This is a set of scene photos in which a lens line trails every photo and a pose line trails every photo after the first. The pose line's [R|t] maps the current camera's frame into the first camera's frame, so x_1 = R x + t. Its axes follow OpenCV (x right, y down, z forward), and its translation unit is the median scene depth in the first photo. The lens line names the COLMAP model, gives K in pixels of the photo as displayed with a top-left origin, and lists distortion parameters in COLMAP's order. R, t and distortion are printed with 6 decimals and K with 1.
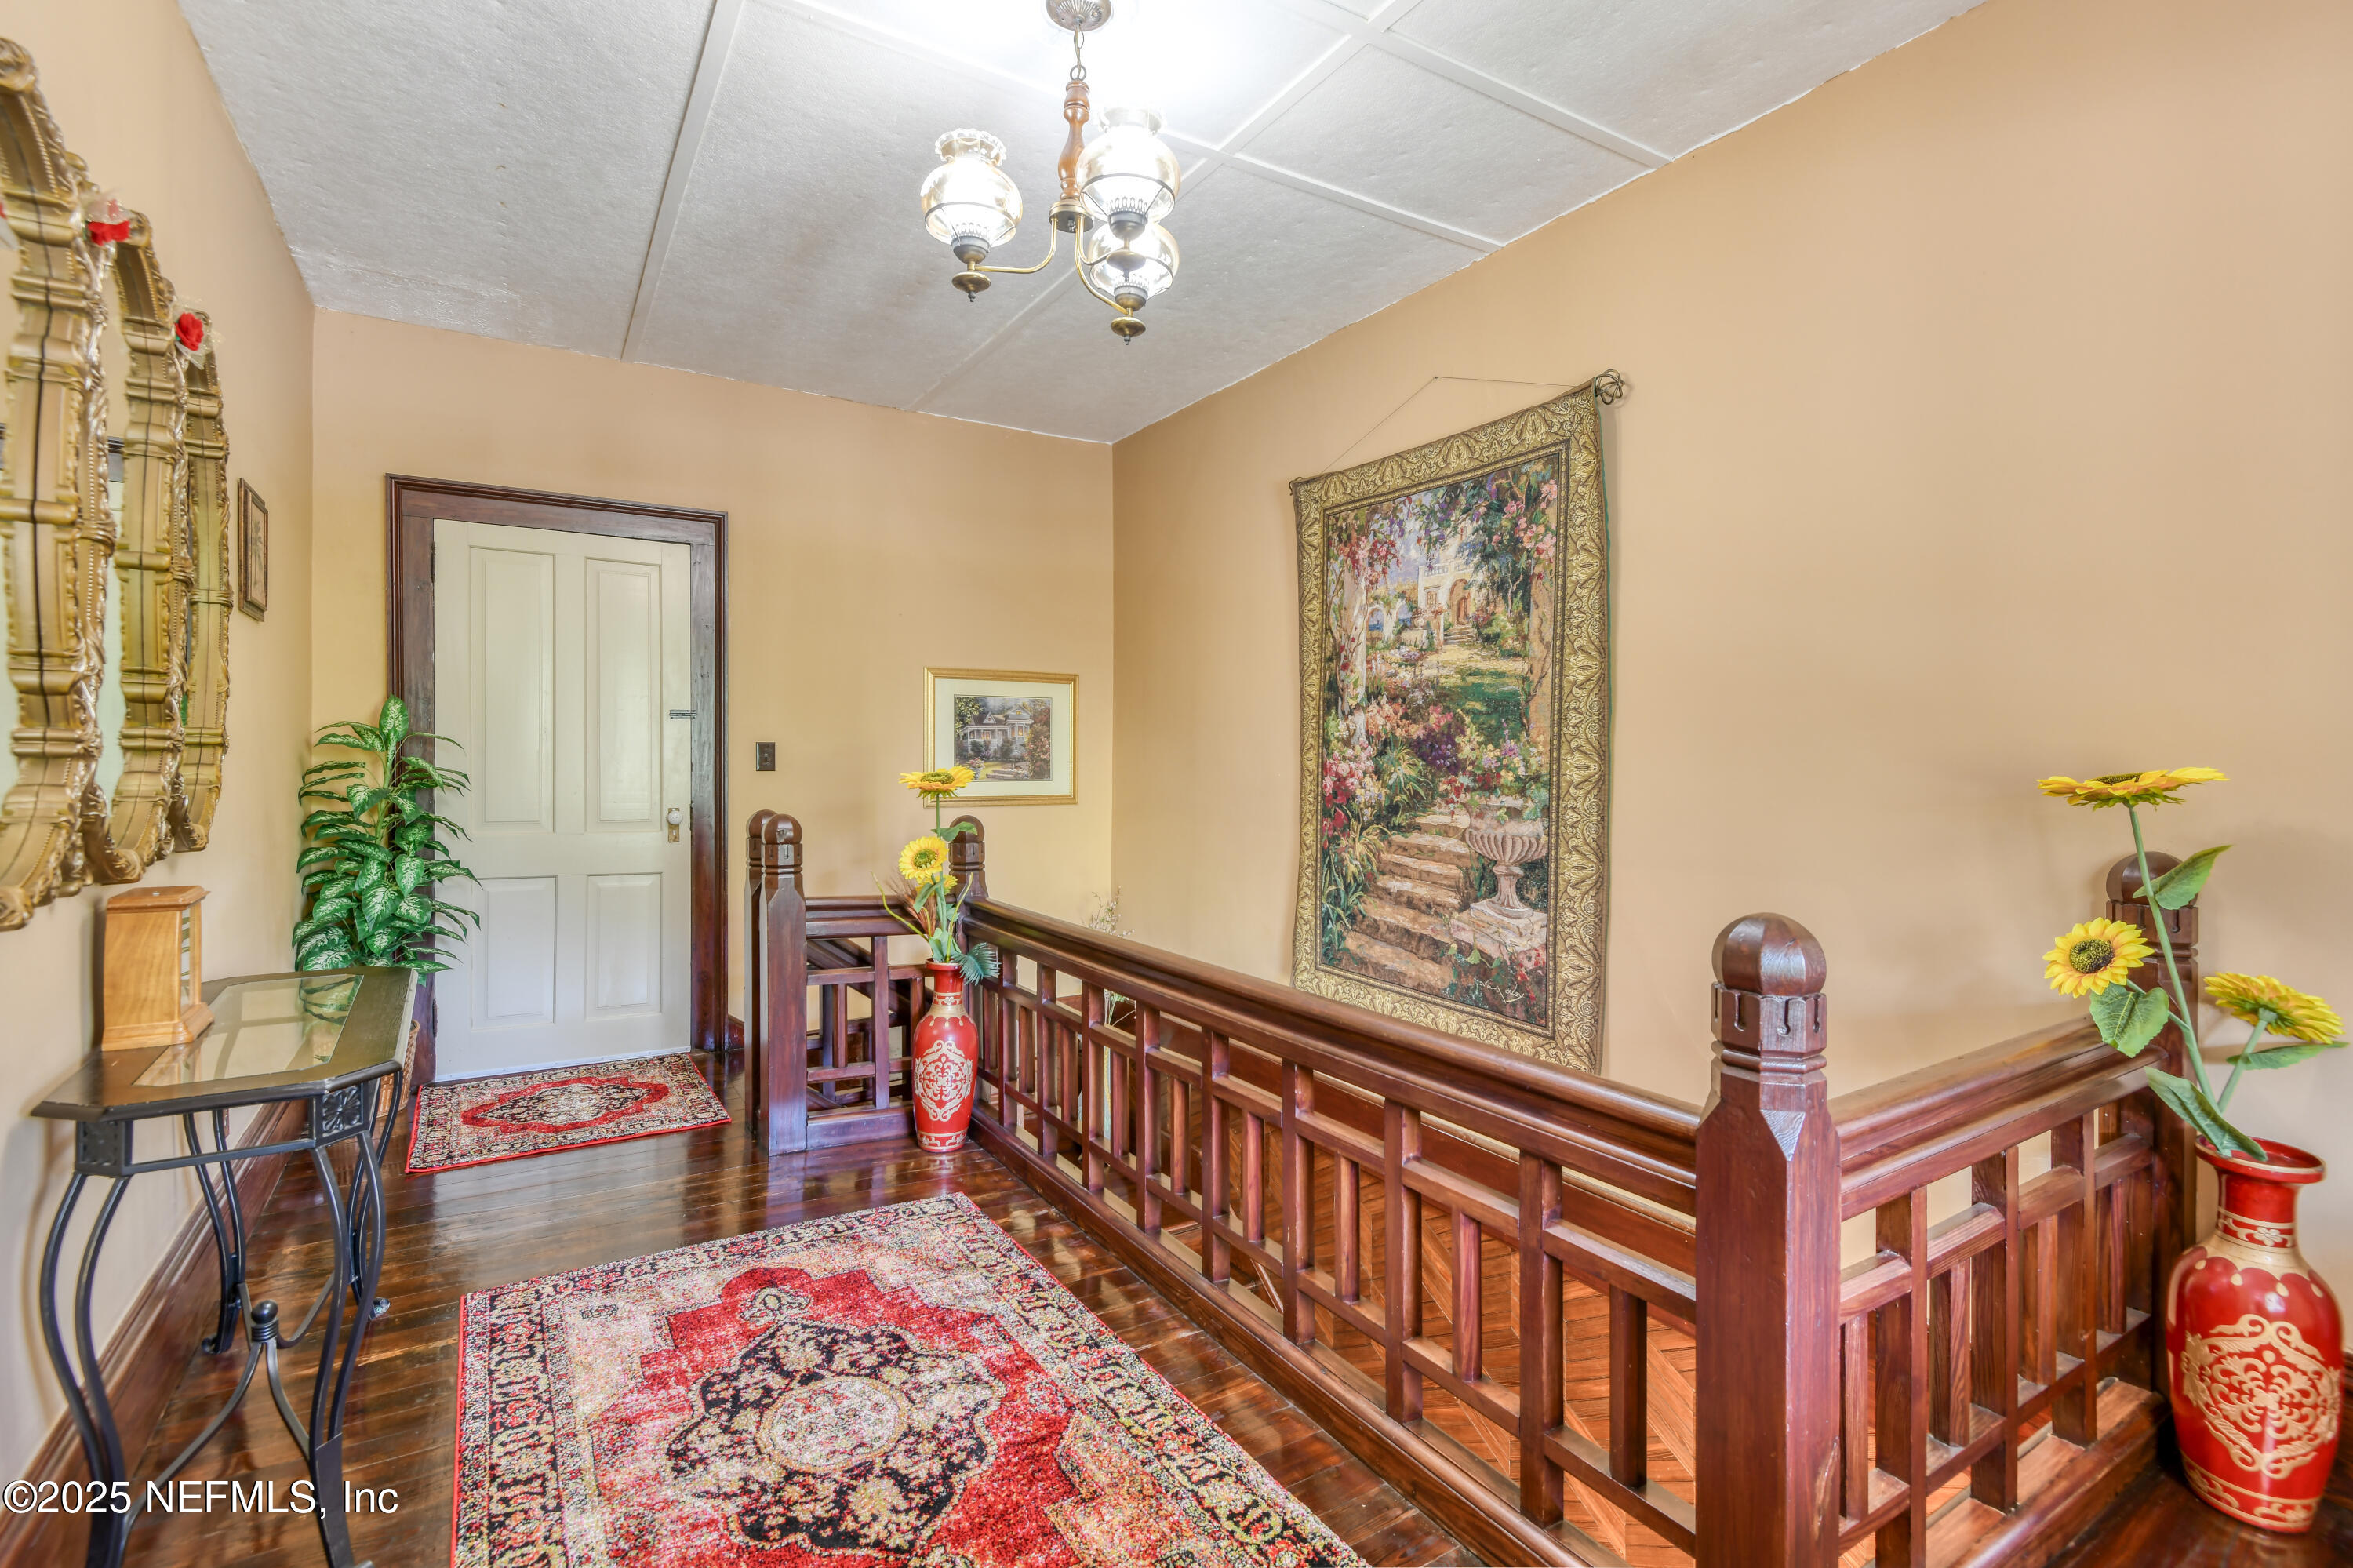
lens RADIAL K [[1100.8, 0, 1175.9], [0, 1100.8, 770.4], [0, 0, 1]] dist [0.000265, -0.000105]
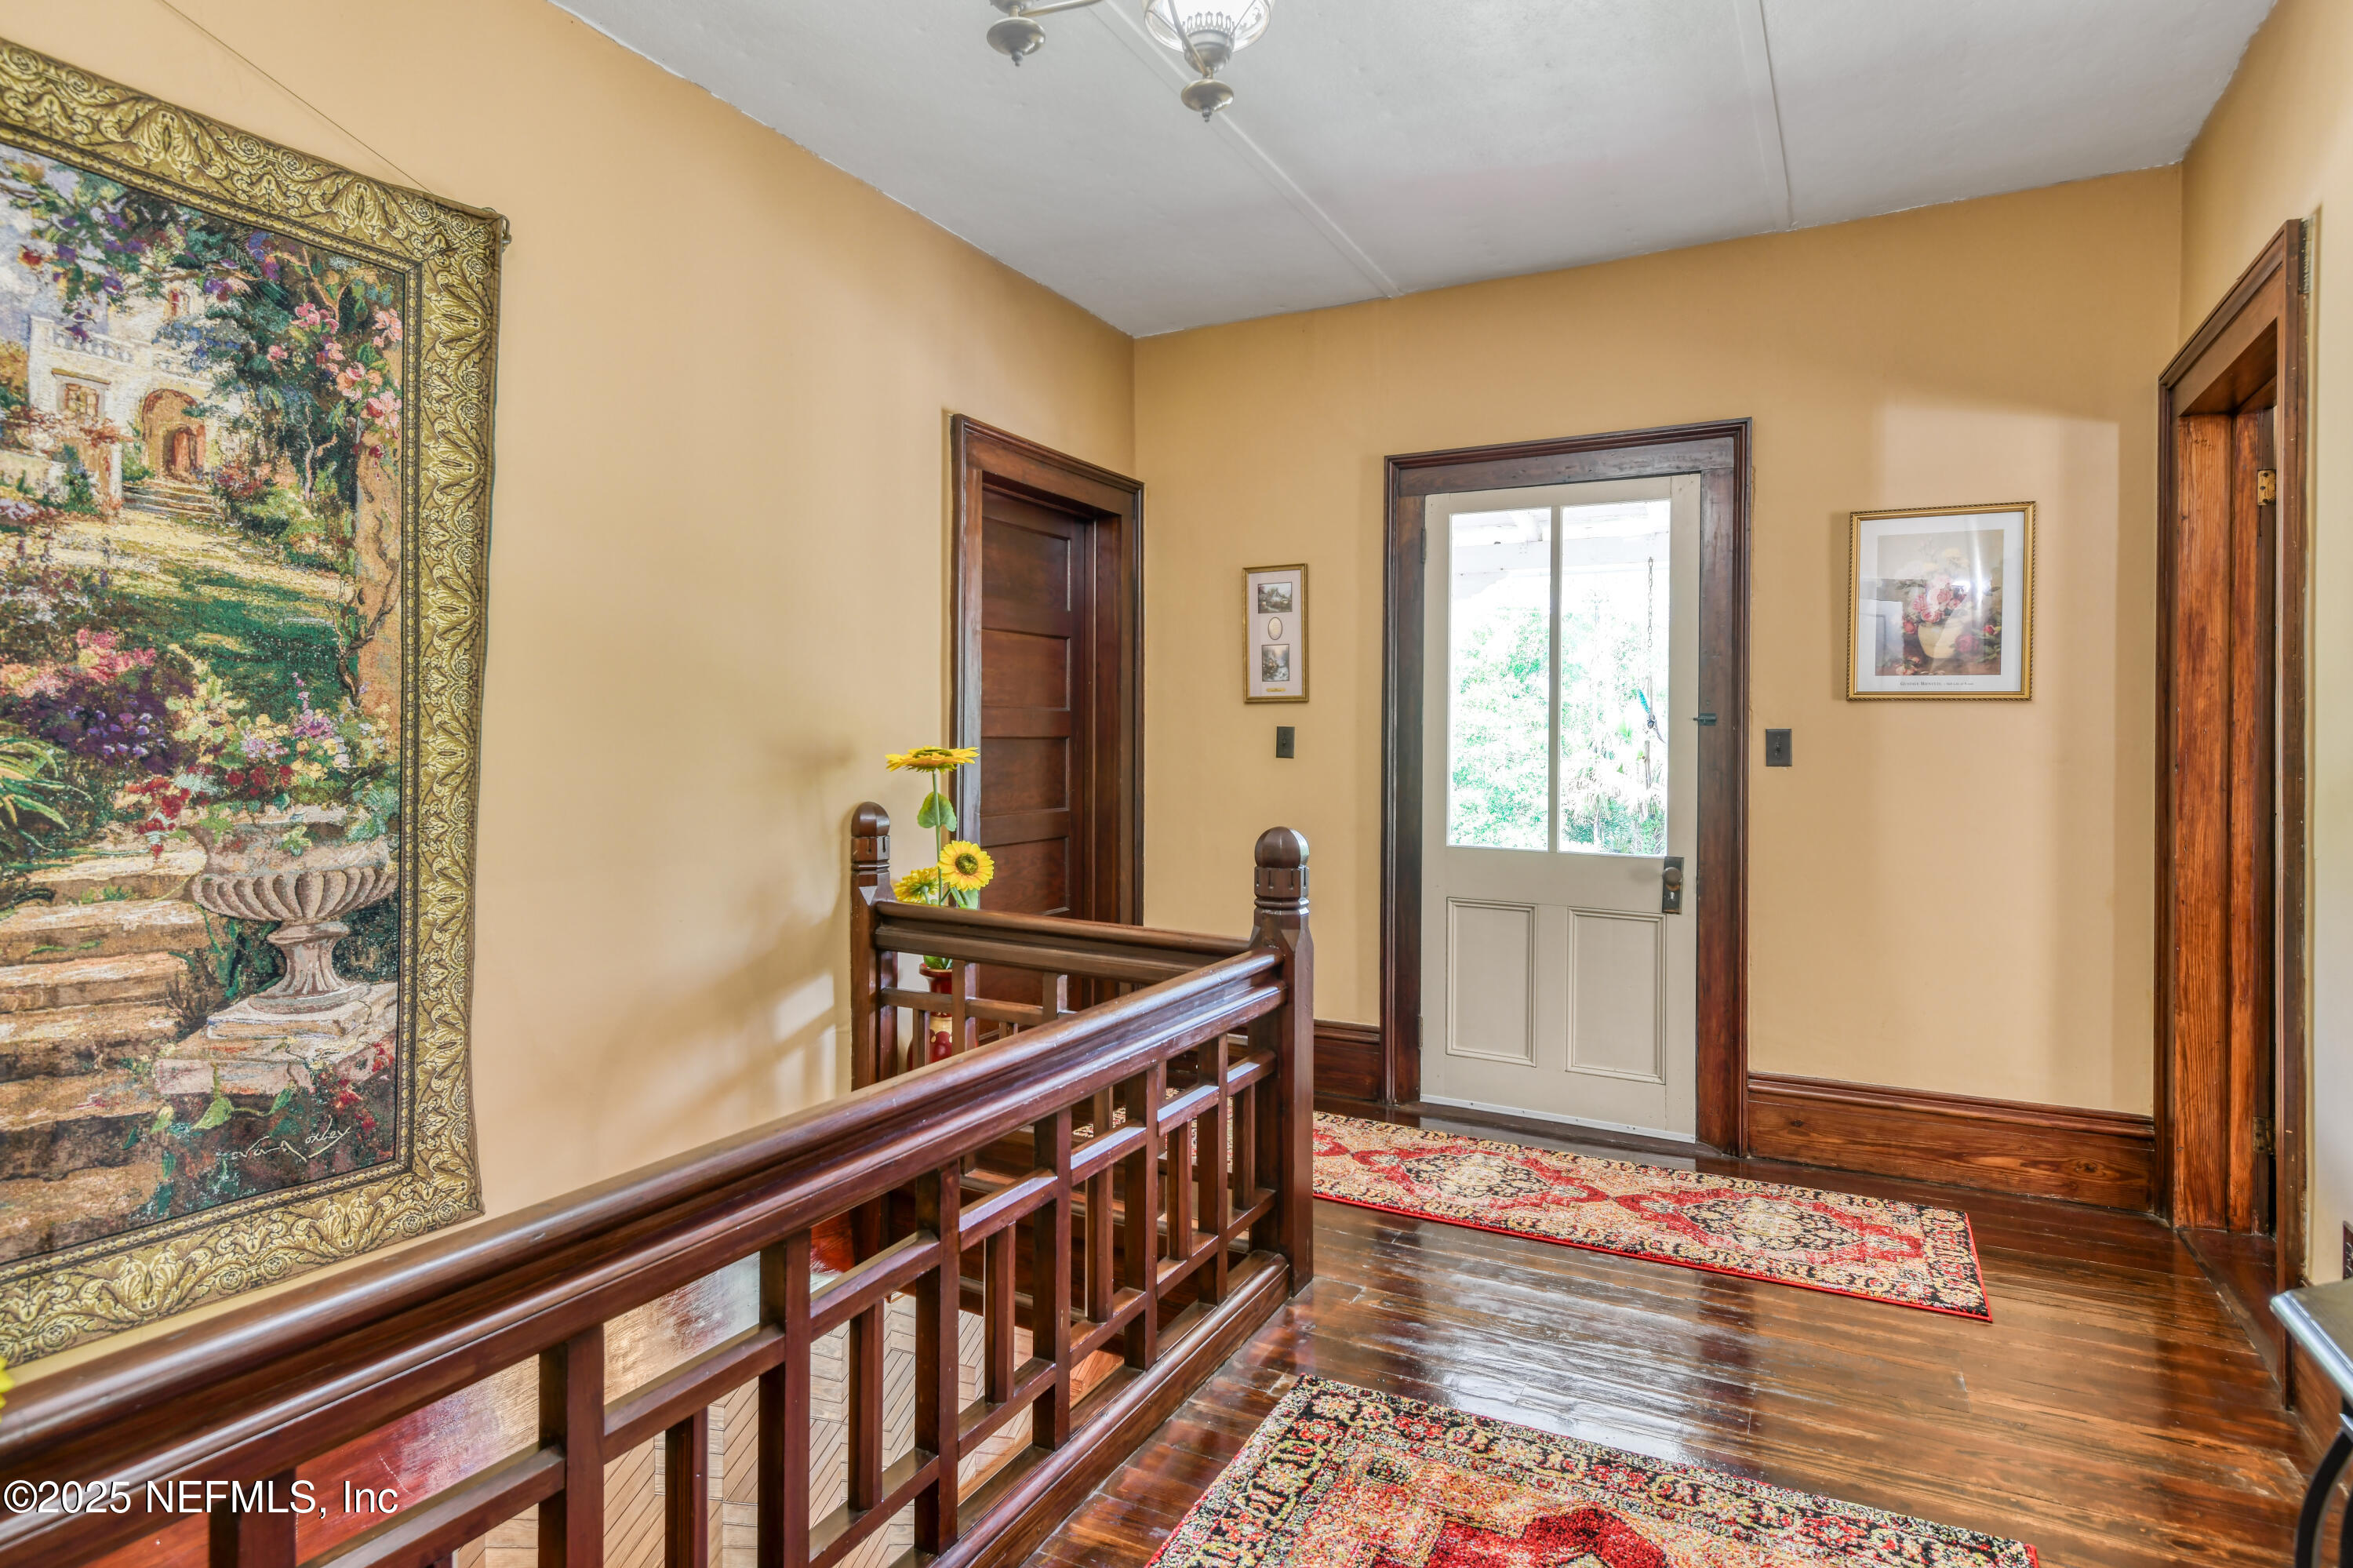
lens RADIAL K [[1257.9, 0, 1176.4], [0, 1257.9, 734.9], [0, 0, 1]] dist [0.002783, 0.000879]
pose [[-0.507583, -0.001134, 0.861602, -0.504203], [0.004794, 0.999980, 0.004140, -0.014368], [-0.861590, 0.006232, -0.507567, 0.935138]]
